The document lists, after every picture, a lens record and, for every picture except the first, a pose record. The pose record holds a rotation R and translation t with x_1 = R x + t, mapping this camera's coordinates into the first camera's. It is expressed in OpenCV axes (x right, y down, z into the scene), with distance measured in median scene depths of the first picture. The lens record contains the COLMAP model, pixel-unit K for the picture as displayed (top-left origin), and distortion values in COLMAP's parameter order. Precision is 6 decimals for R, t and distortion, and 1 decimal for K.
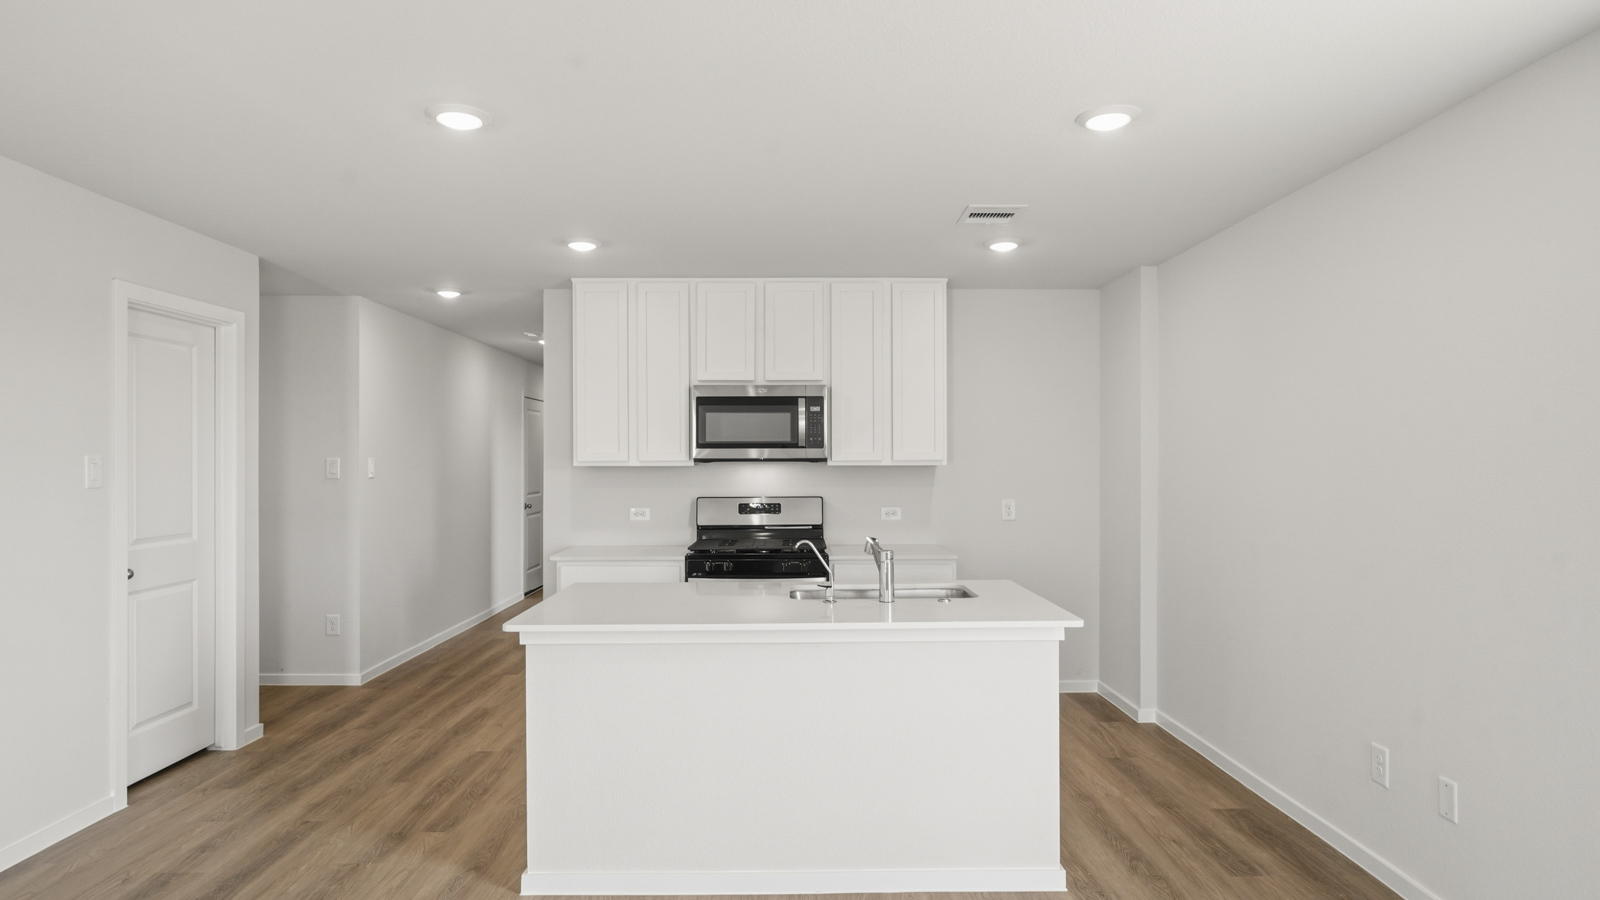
lens RADIAL K [[917.5, 0, 800.0], [0, 917.5, 459.2], [0, 0, 1]] dist [0.003060, 0.000506]
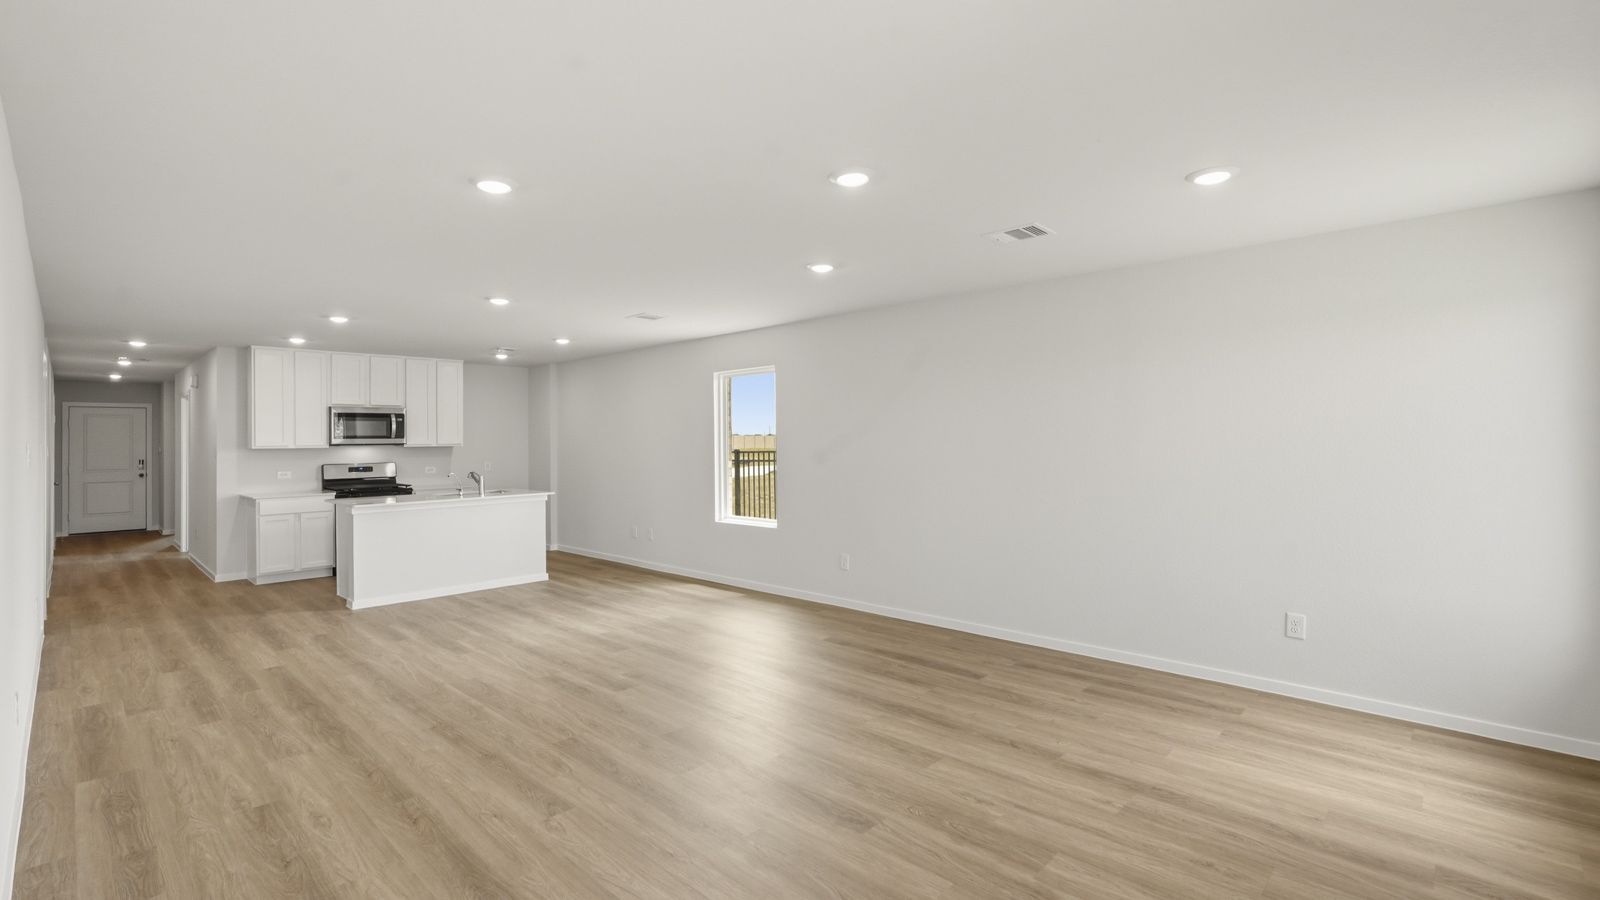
lens RADIAL K [[706.4, 0, 802.0], [0, 706.4, 439.3], [0, 0, 1]] dist [-0.007245, 0.001056]
pose [[0.701877, -0.002419, 0.712294, -0.481501], [0.006198, 0.999977, -0.002711, -0.000205], [-0.712271, 0.006317, 0.701876, -0.775337]]
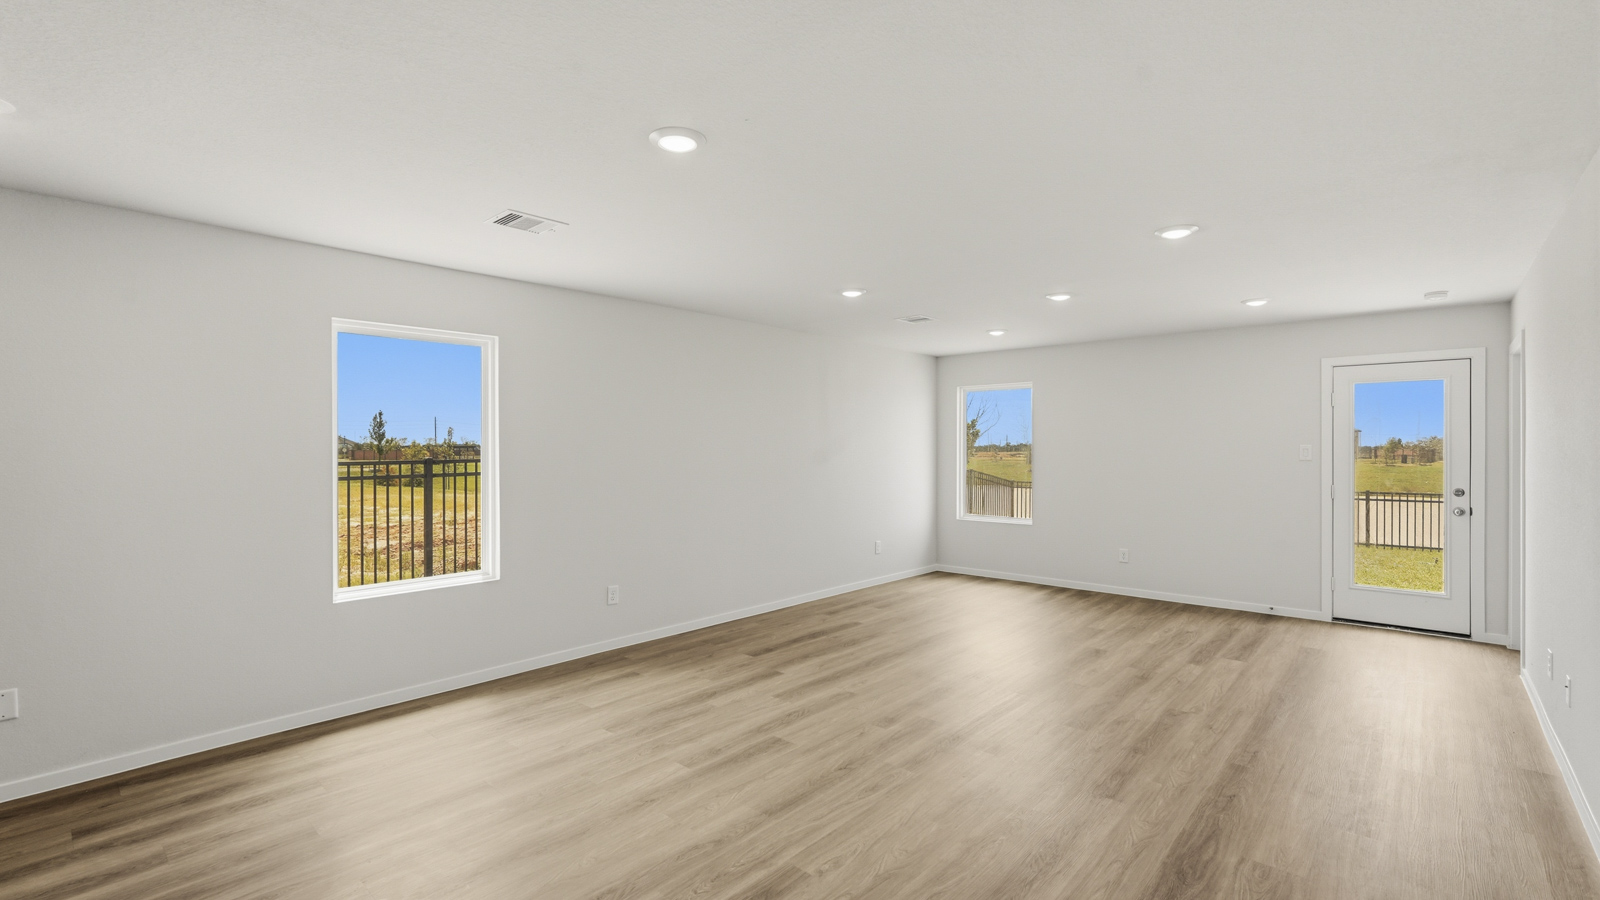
lens RADIAL K [[706.4, 0, 790.7], [0, 706.4, 466.9], [0, 0, 1]] dist [-0.007245, 0.001056]
pose [[-0.729749, -0.012496, 0.683601, -0.439493], [0.002651, 0.999774, 0.021106, 0.003596], [-0.683710, 0.017215, -0.729550, 0.509419]]
